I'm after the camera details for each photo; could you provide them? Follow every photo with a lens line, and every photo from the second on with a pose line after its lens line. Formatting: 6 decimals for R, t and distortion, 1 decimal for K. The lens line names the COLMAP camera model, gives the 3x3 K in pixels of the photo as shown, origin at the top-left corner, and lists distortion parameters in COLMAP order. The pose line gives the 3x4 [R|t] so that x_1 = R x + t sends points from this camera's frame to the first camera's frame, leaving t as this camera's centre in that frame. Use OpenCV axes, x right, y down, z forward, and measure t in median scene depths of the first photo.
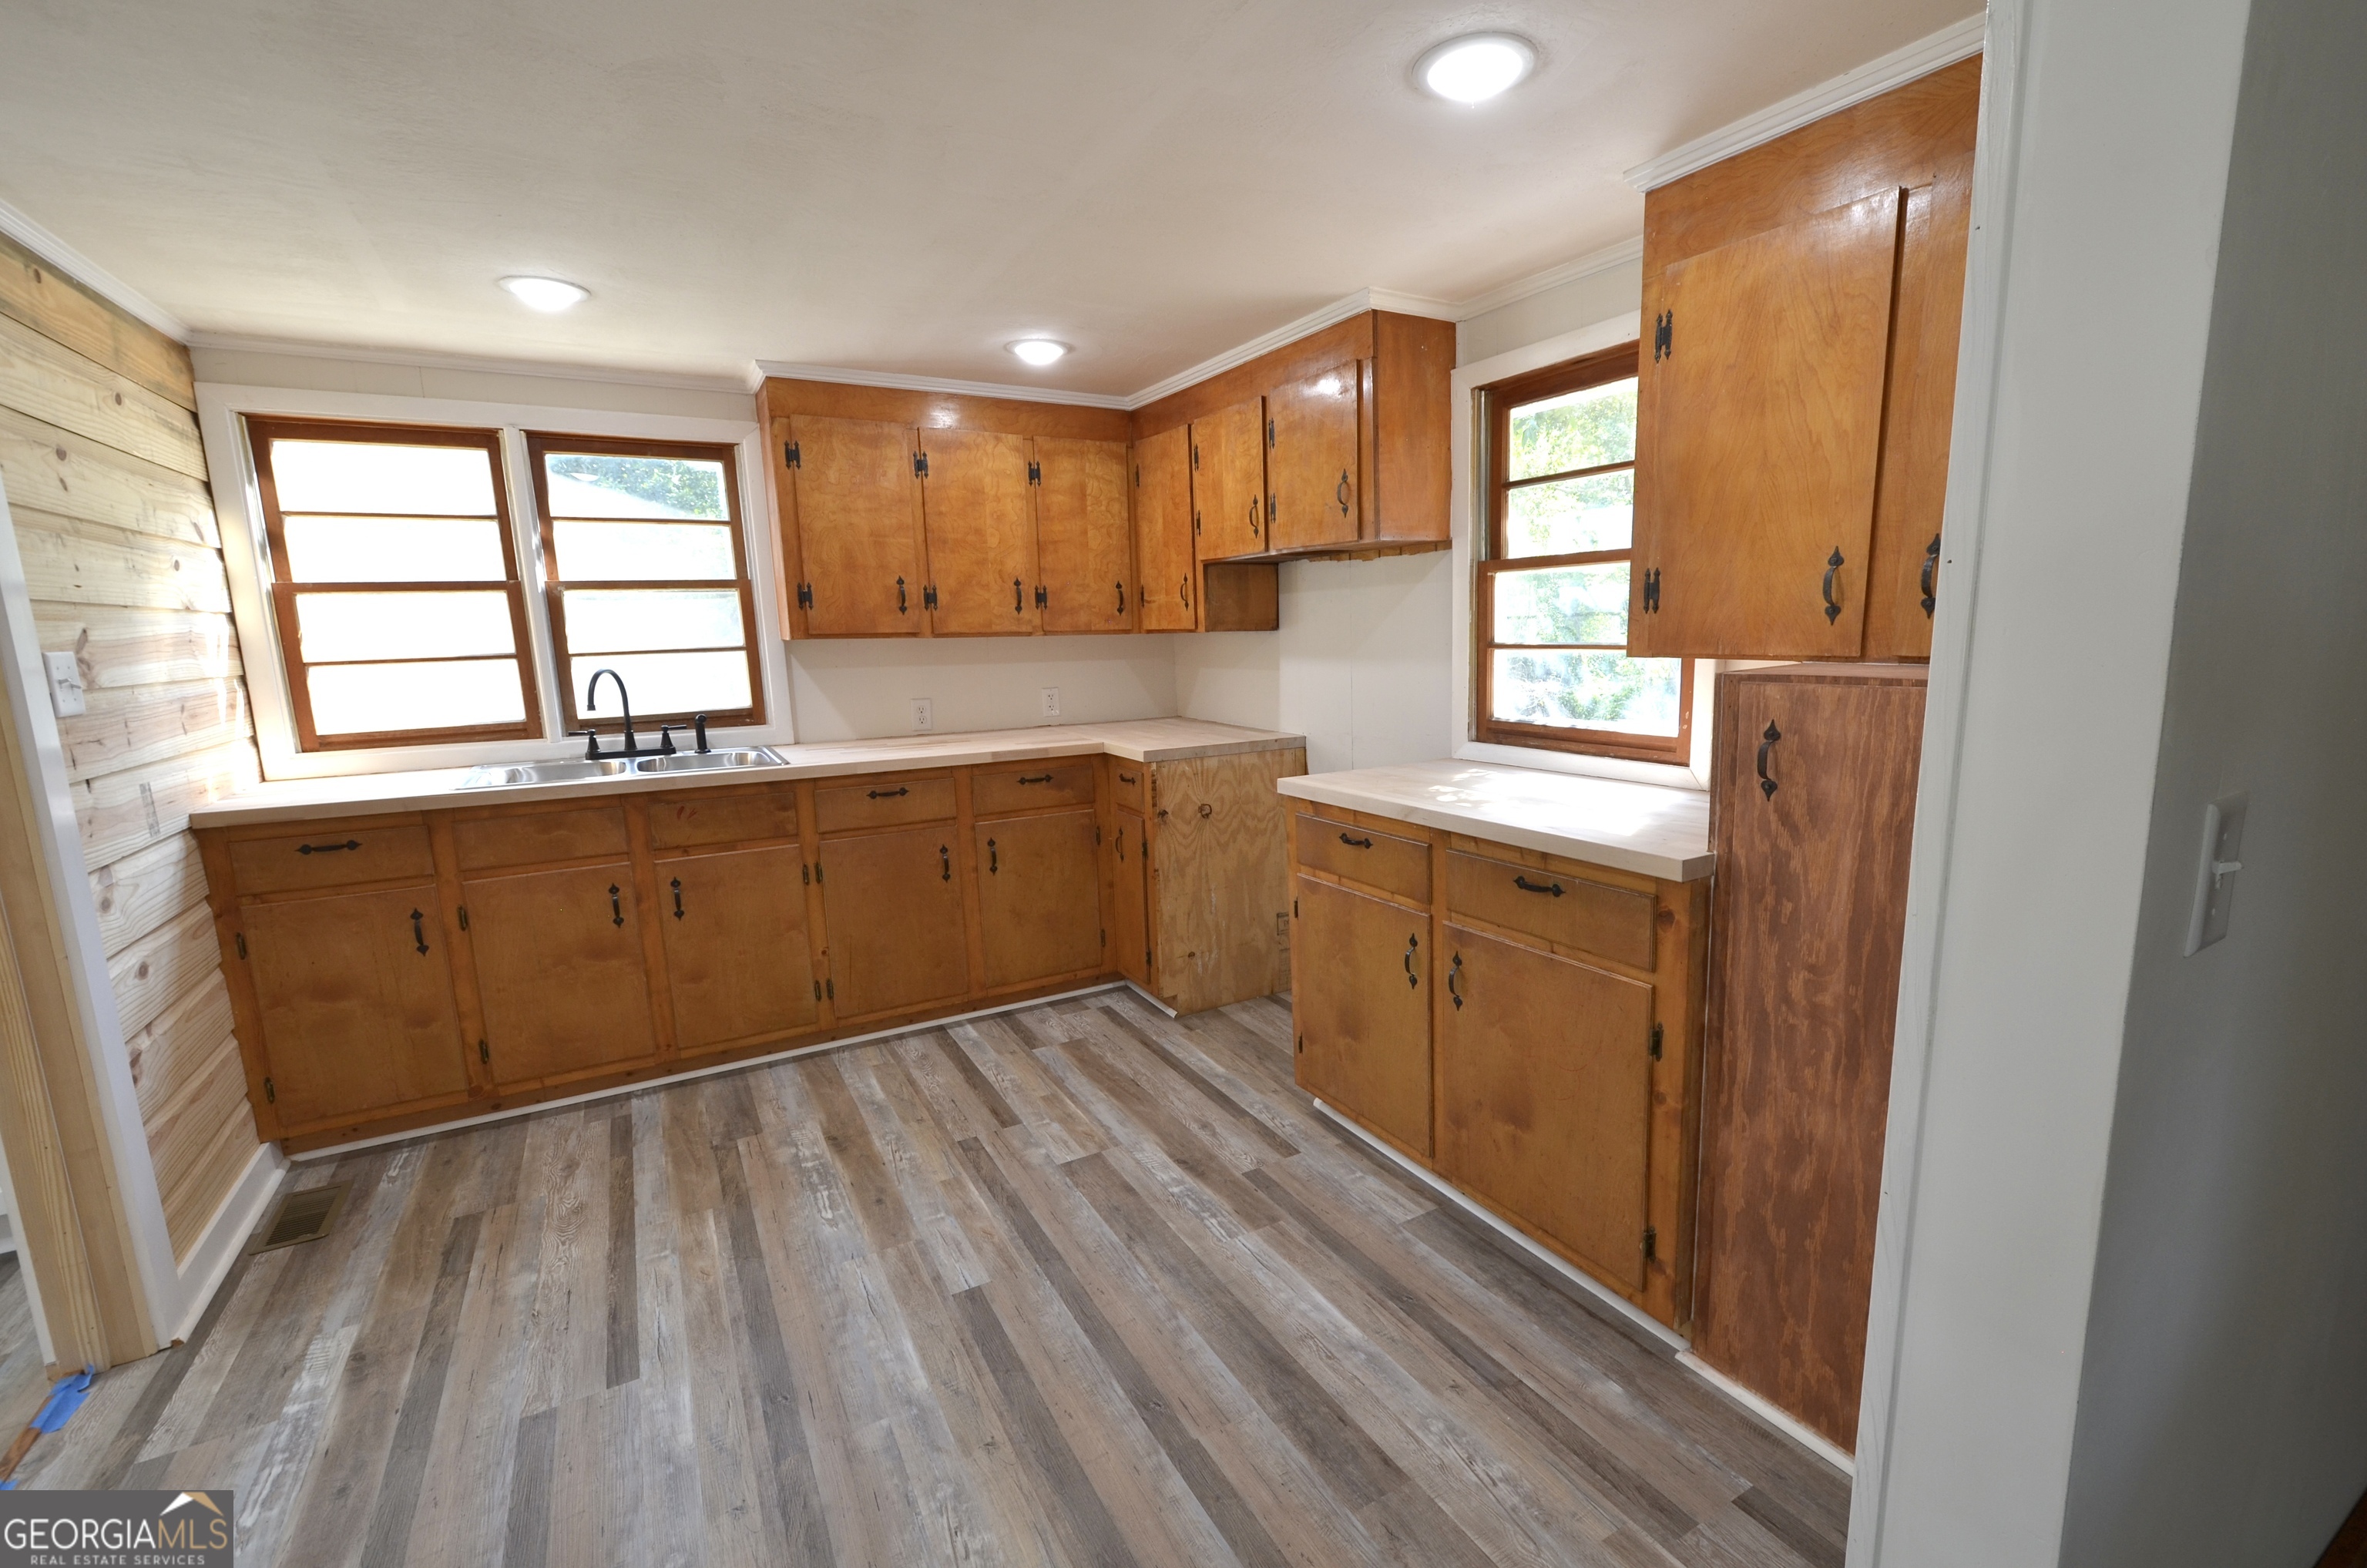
lens RADIAL K [[1028.1, 0, 1242.4], [0, 1028.1, 797.8], [0, 0, 1]] dist [0.014589, -0.008013]
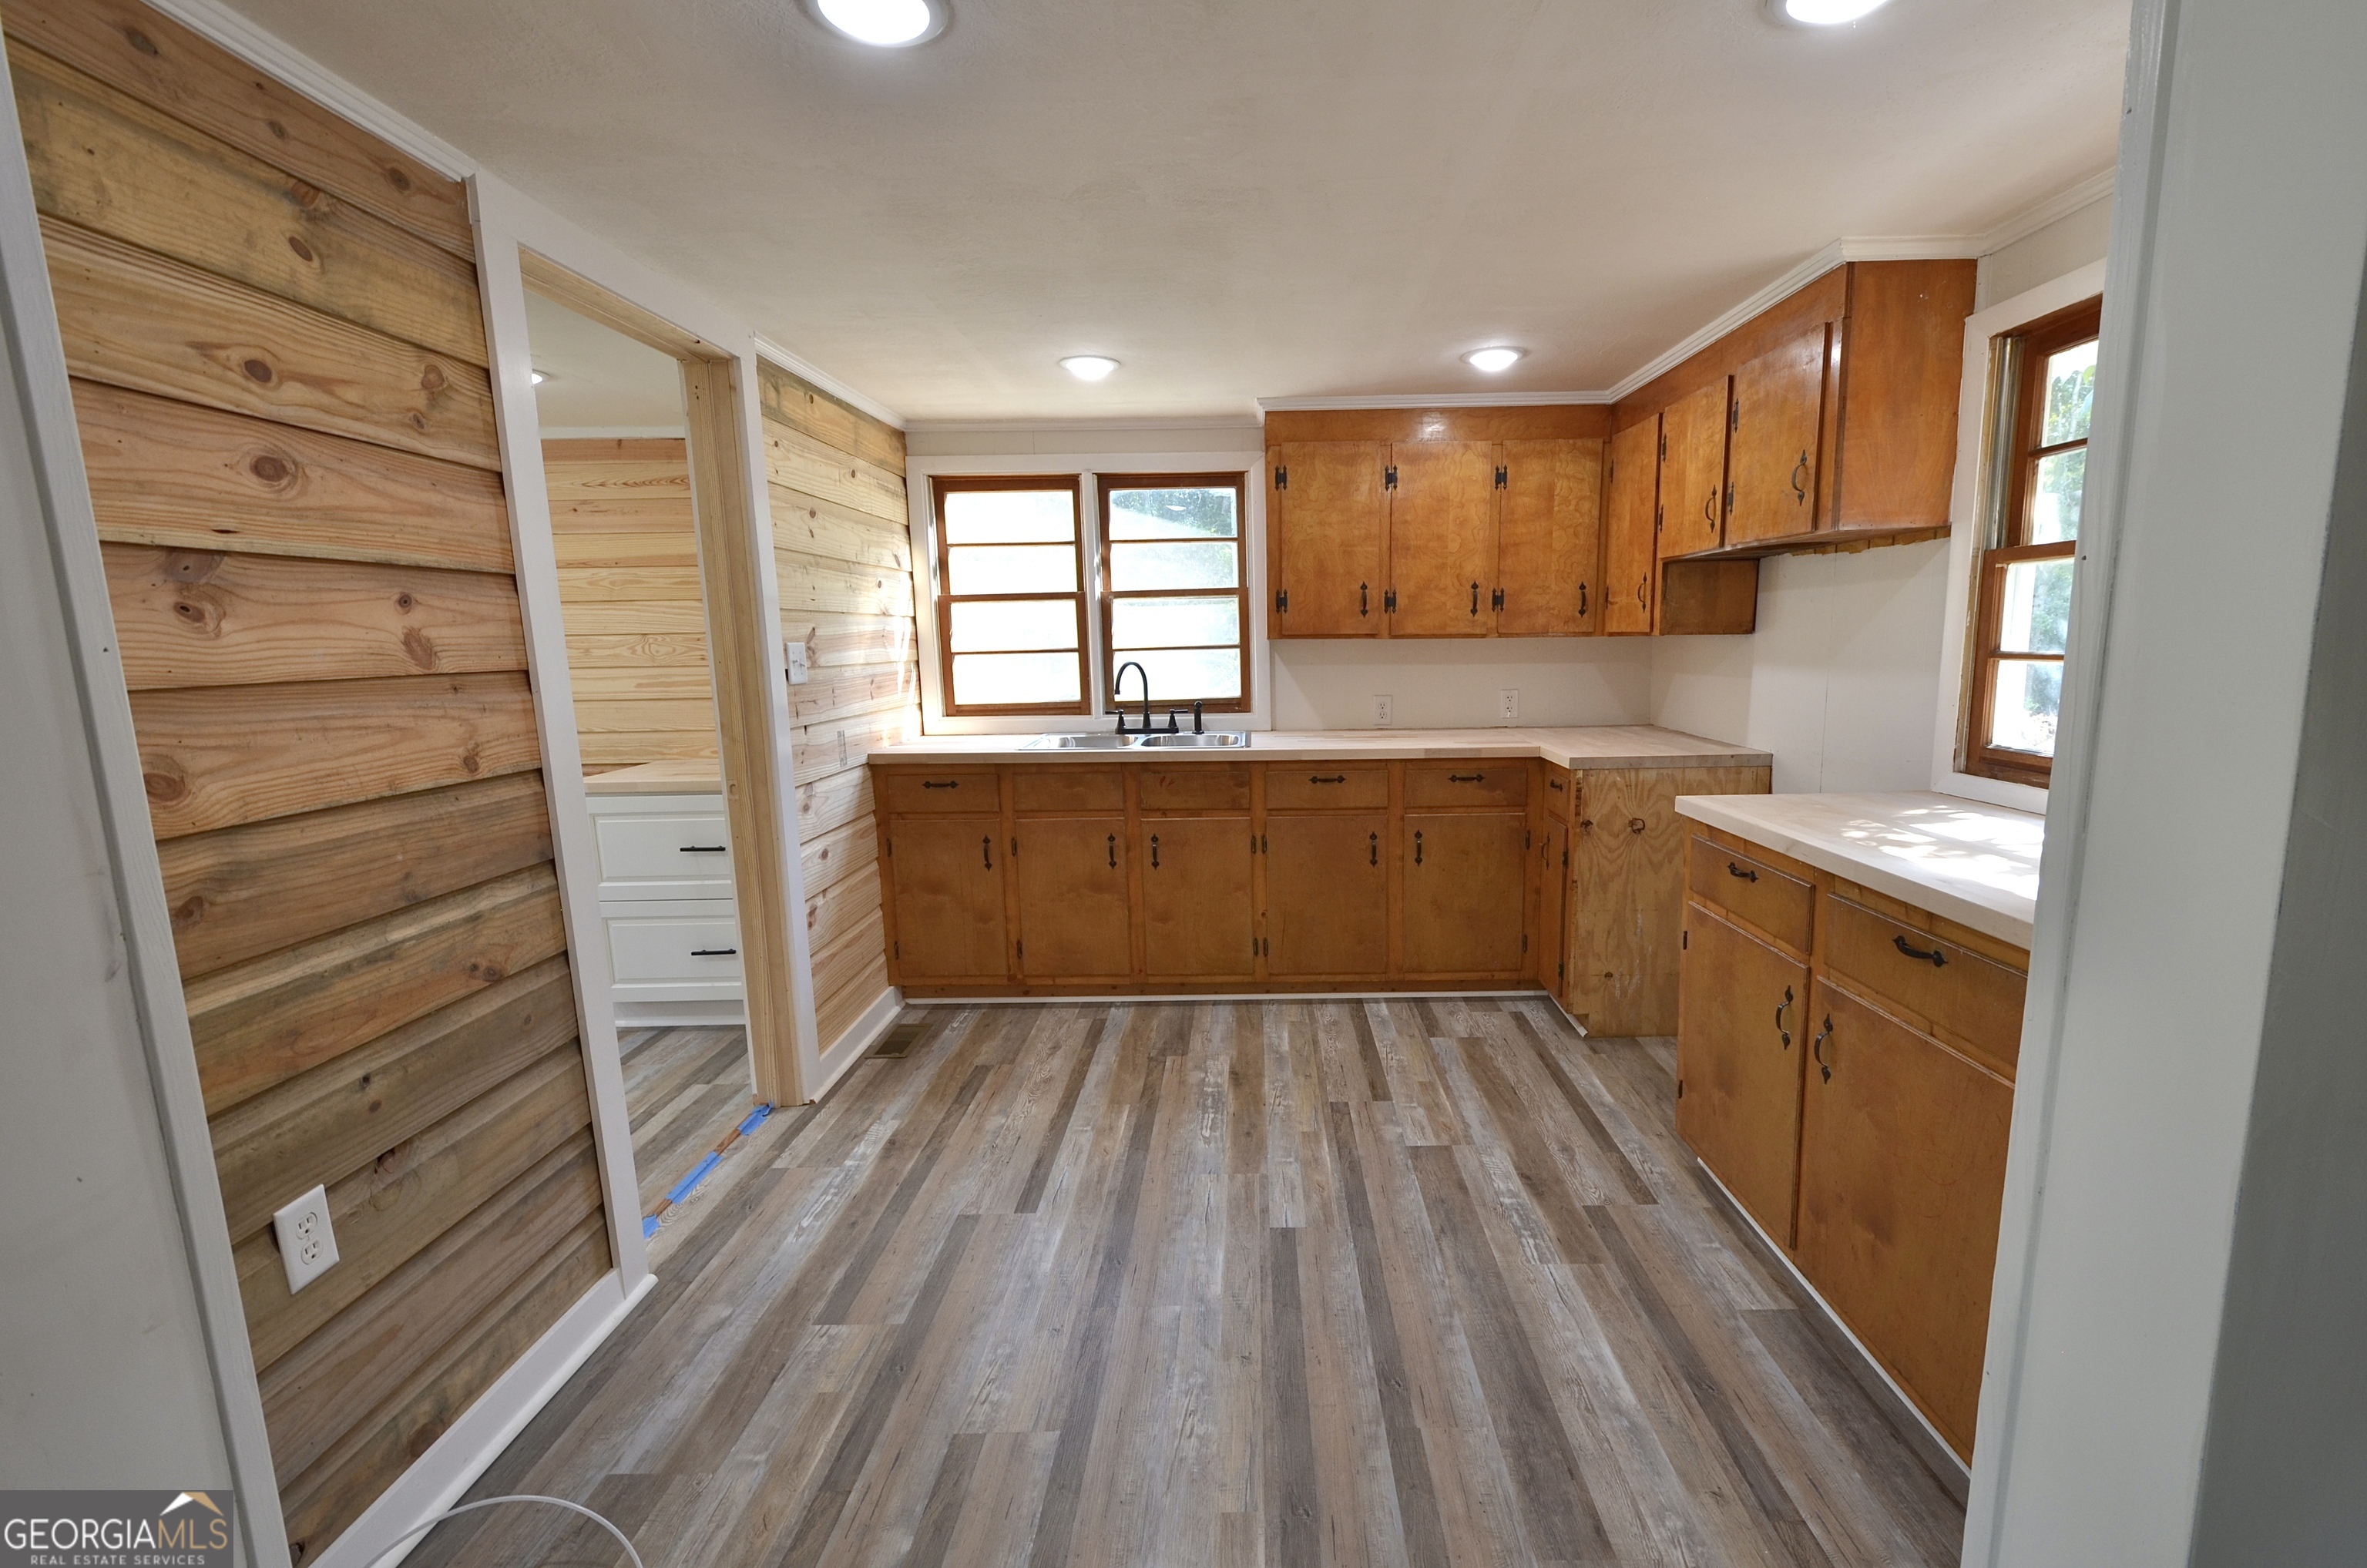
lens RADIAL K [[1026.4, 0, 1246.5], [0, 1026.4, 797.4], [0, 0, 1]] dist [0.028223, -0.014646]
pose [[0.856948, 0.089414, -0.507589, 0.164692], [-0.089203, 0.995705, 0.024799, -0.005770], [0.507626, 0.024027, 0.861243, 0.010472]]
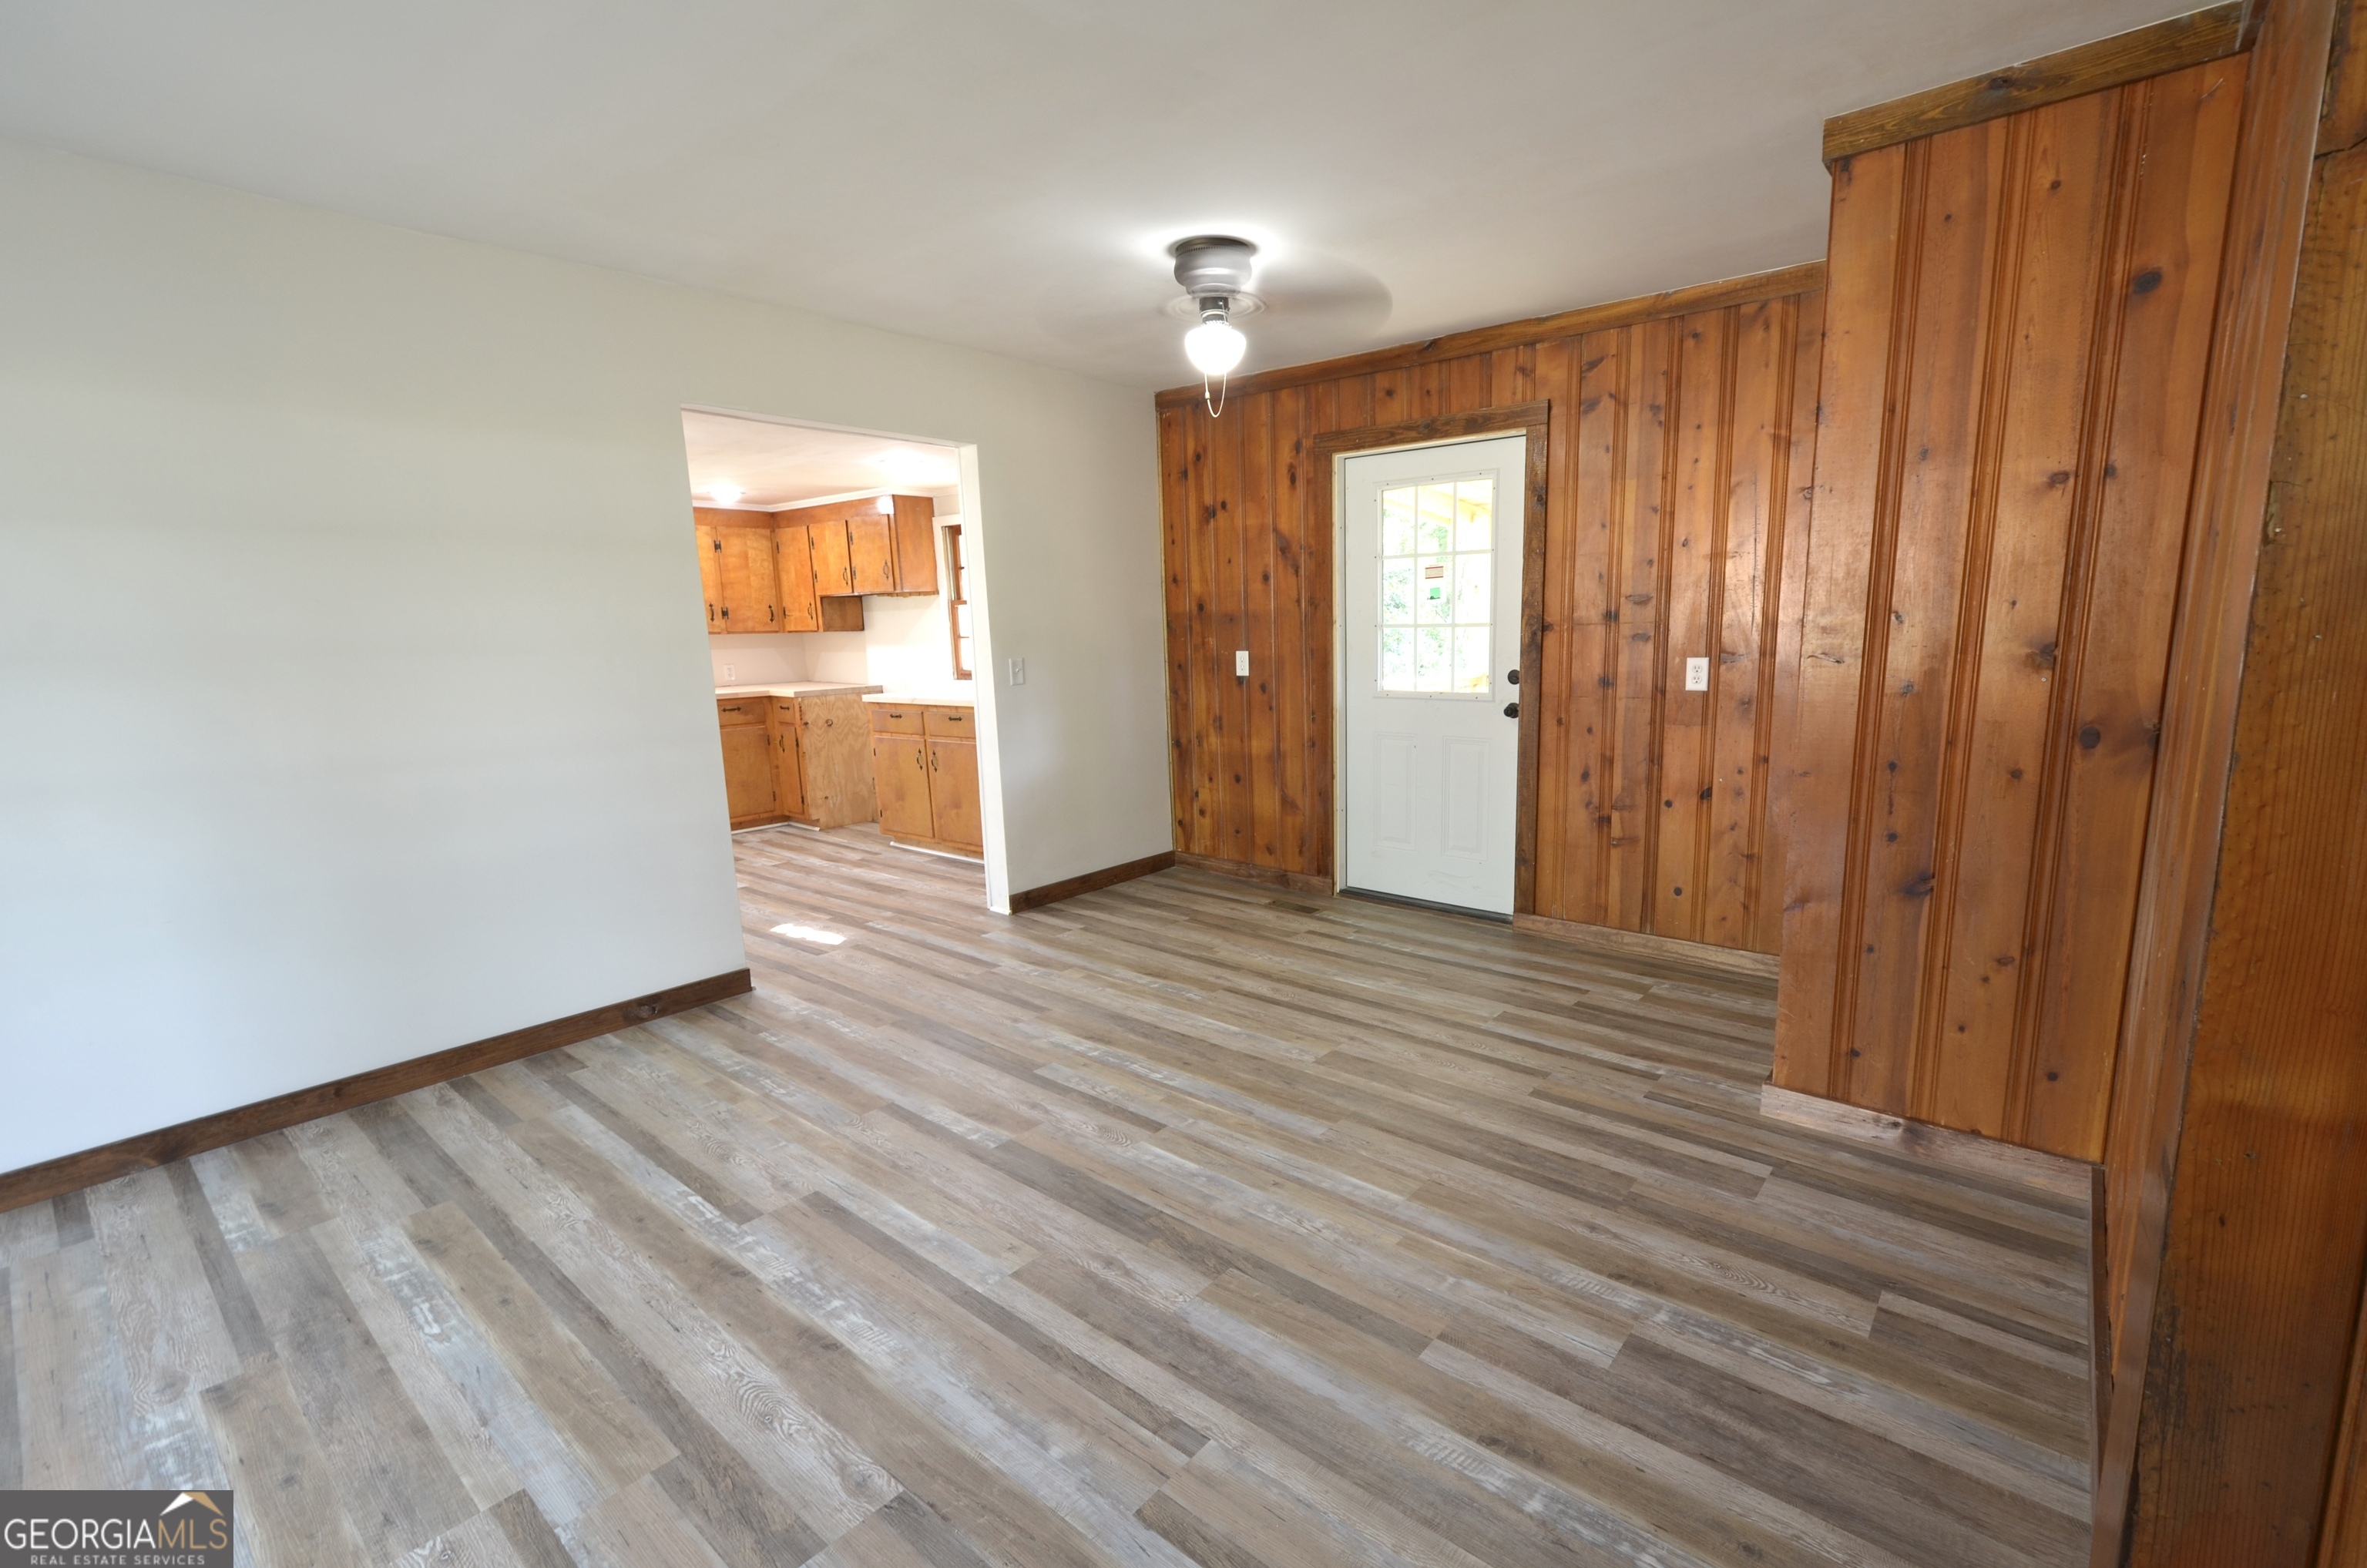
lens RADIAL K [[1028.1, 0, 1242.4], [0, 1028.1, 797.8], [0, 0, 1]] dist [0.014589, -0.008013]
pose [[0.938691, -0.058936, 0.339684, 0.034323], [0.059067, 0.998204, 0.009965, 0.225400], [-0.339662, 0.010710, 0.940487, -1.380311]]
